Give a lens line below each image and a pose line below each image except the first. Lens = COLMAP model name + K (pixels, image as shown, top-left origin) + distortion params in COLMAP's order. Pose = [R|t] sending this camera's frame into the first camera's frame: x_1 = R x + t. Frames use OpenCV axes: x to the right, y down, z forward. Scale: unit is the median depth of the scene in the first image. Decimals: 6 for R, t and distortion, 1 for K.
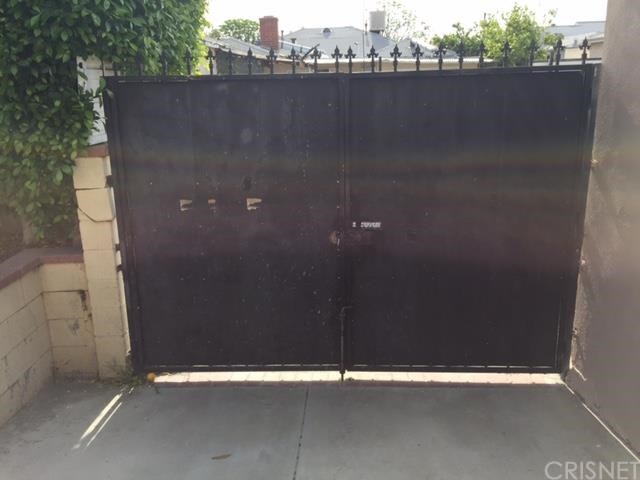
lens RADIAL K [[535.0, 0, 319.7], [0, 535.0, 239.9], [0, 0, 1]] dist [0.014267, -0.048933]
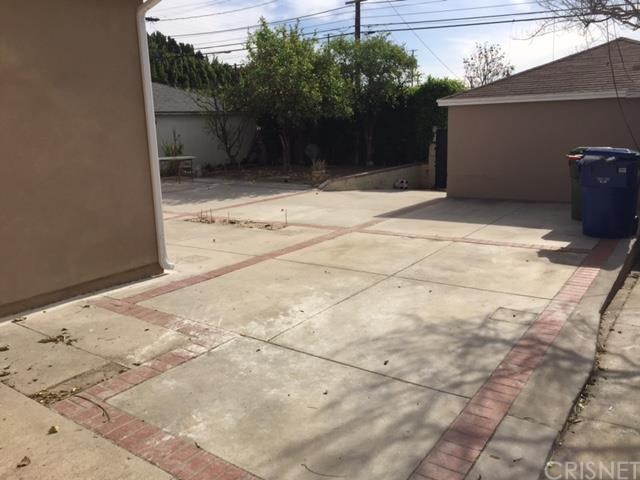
lens RADIAL K [[535.0, 0, 320.2], [0, 535.0, 240.0], [0, 0, 1]] dist [0.014267, -0.048933]
pose [[0.831205, 0.119345, -0.543006, 1.647341], [-0.135350, 0.990742, 0.010565, 0.883070], [0.539239, 0.064714, 0.839662, -4.009155]]
